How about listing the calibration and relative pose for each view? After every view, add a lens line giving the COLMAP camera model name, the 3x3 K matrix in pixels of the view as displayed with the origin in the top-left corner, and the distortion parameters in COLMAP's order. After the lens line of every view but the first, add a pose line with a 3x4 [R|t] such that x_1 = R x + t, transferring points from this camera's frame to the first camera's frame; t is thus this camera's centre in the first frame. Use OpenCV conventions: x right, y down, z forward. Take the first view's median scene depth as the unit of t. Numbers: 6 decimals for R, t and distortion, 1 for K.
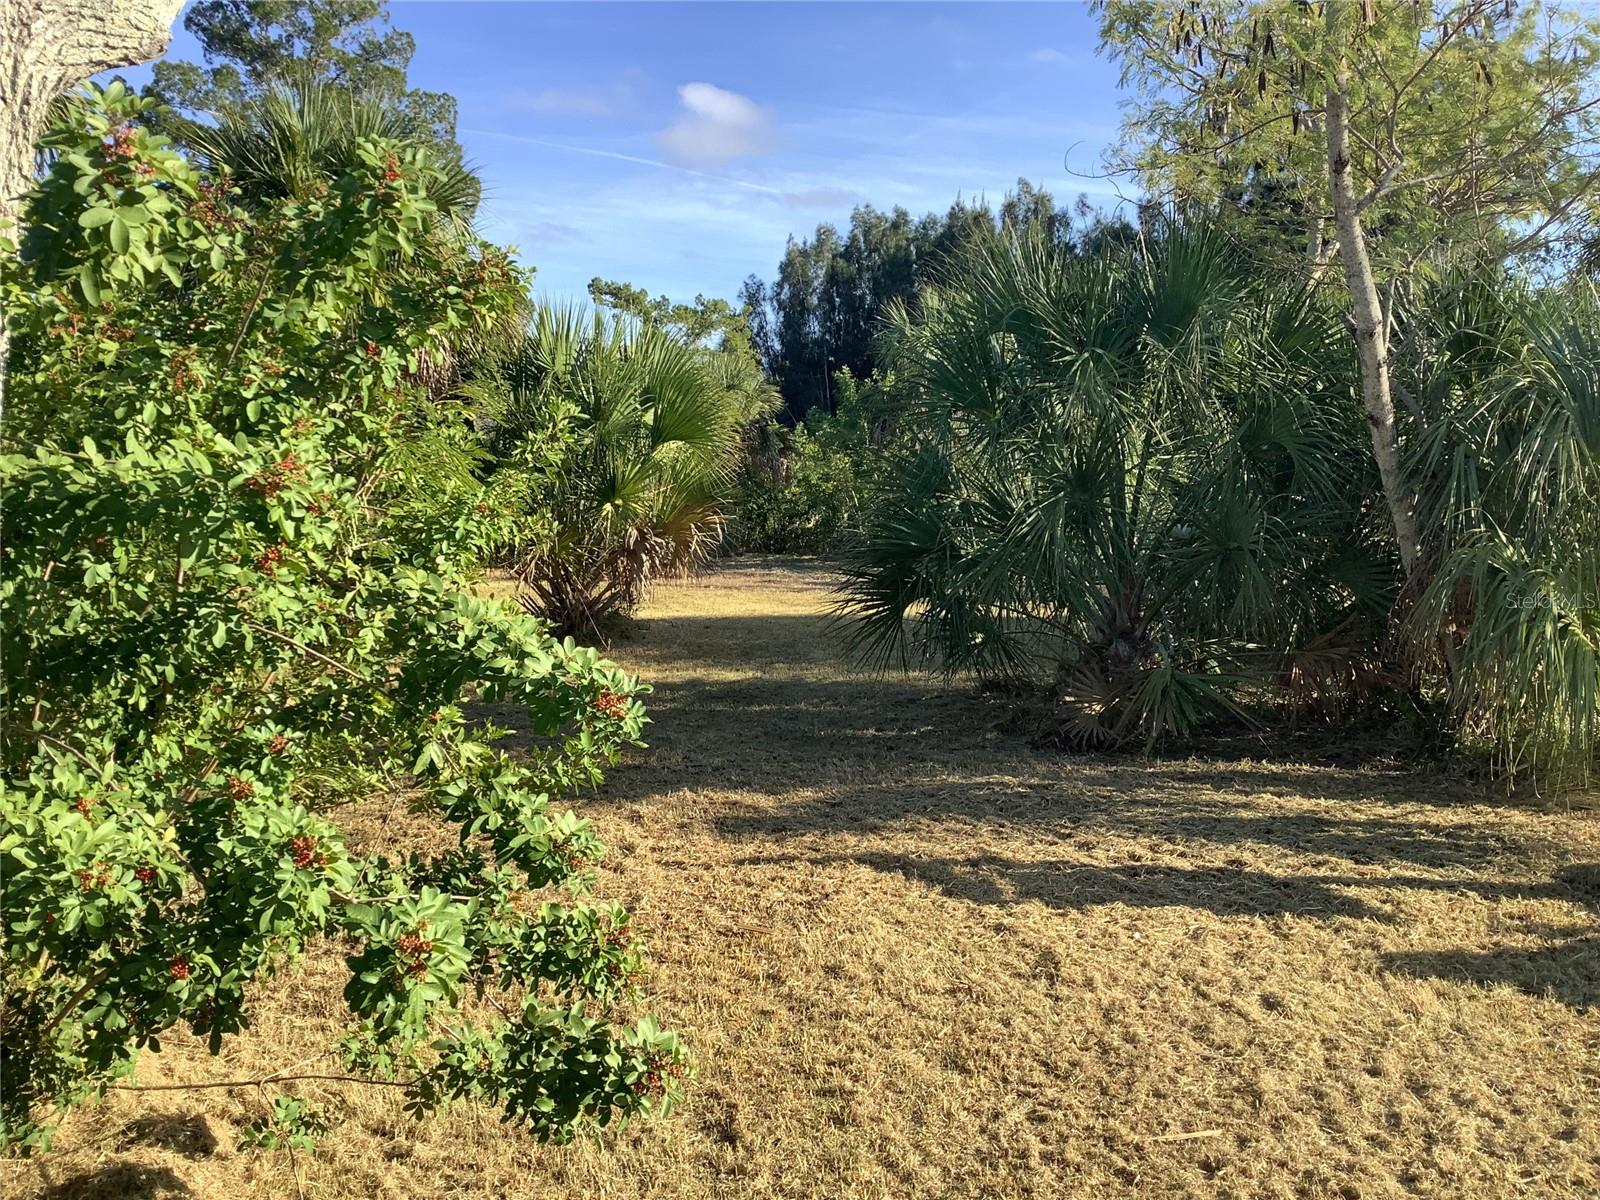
lens RADIAL K [[1431.2, 0, 783.6], [0, 1431.2, 594.7], [0, 0, 1]] dist [0.083077, -0.185970]
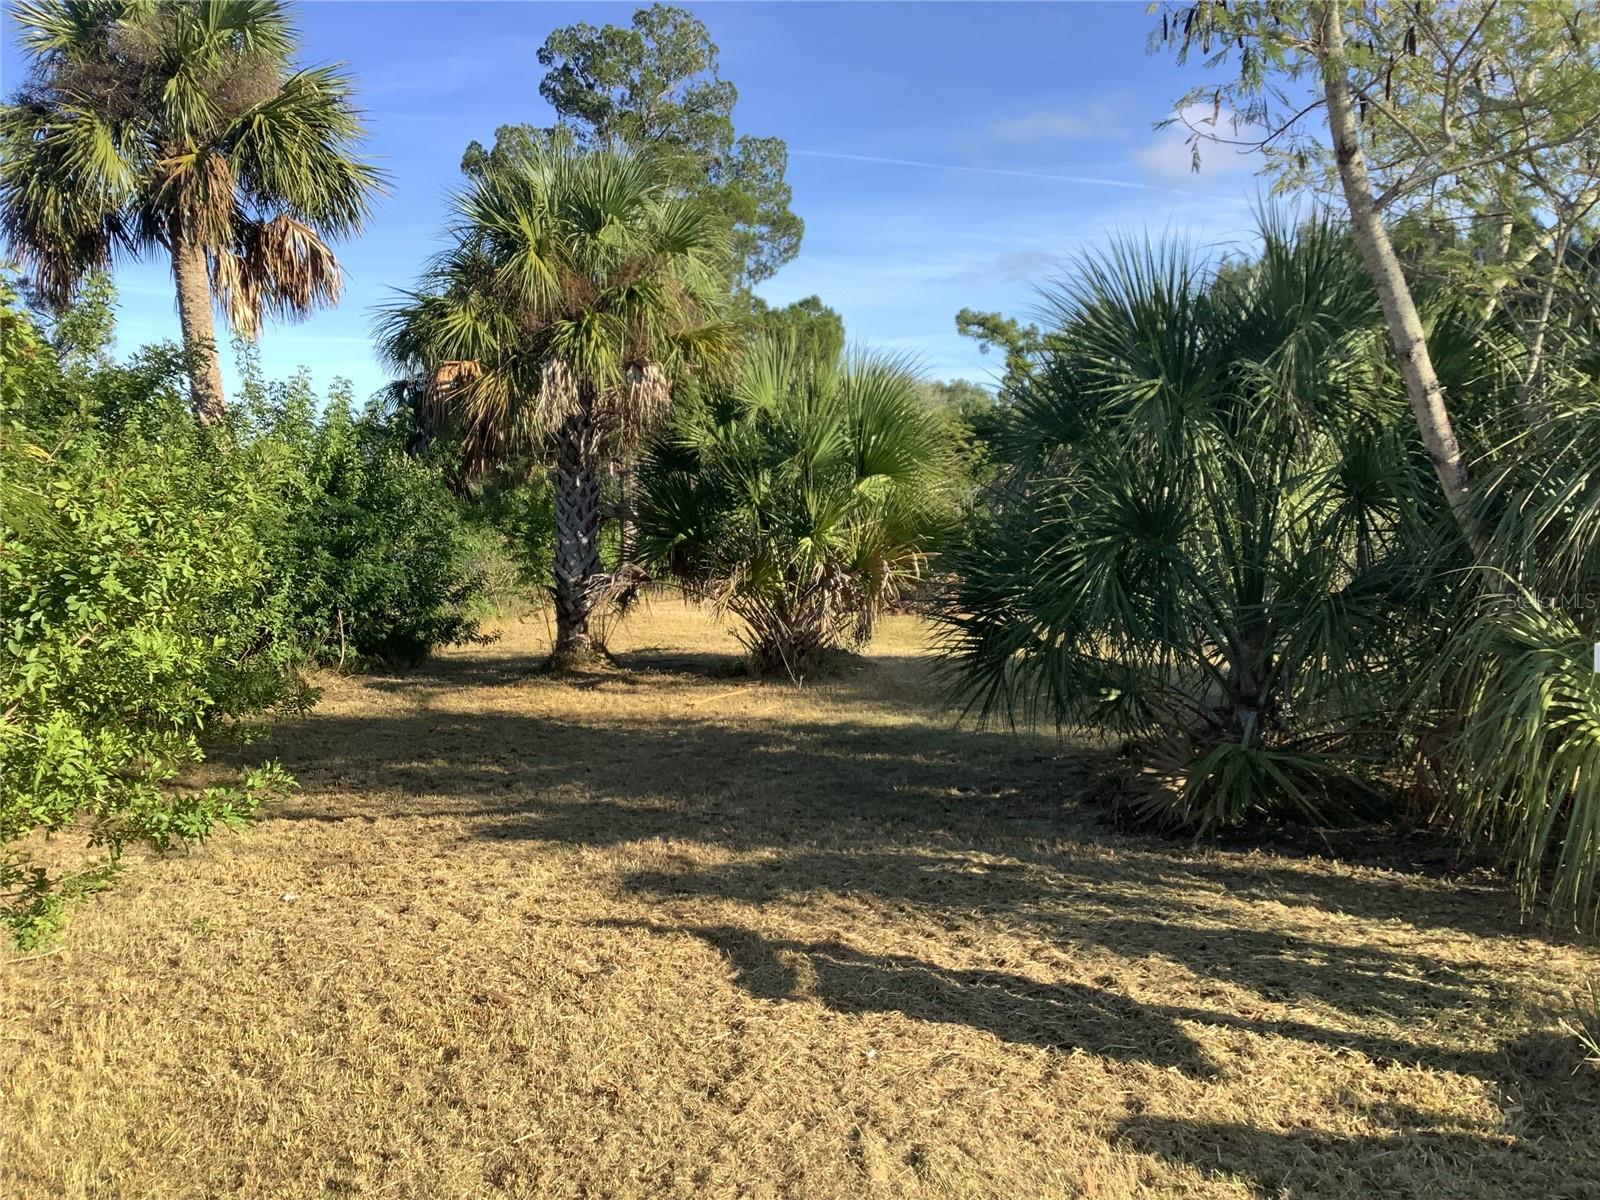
lens RADIAL K [[1431.2, 0, 792.8], [0, 1431.2, 594.2], [0, 0, 1]] dist [0.083077, -0.185970]
pose [[0.947800, 0.028506, -0.317590, 0.244868], [-0.034917, 0.999285, -0.014512, -0.013959], [0.316949, 0.024844, 0.948117, 0.079180]]
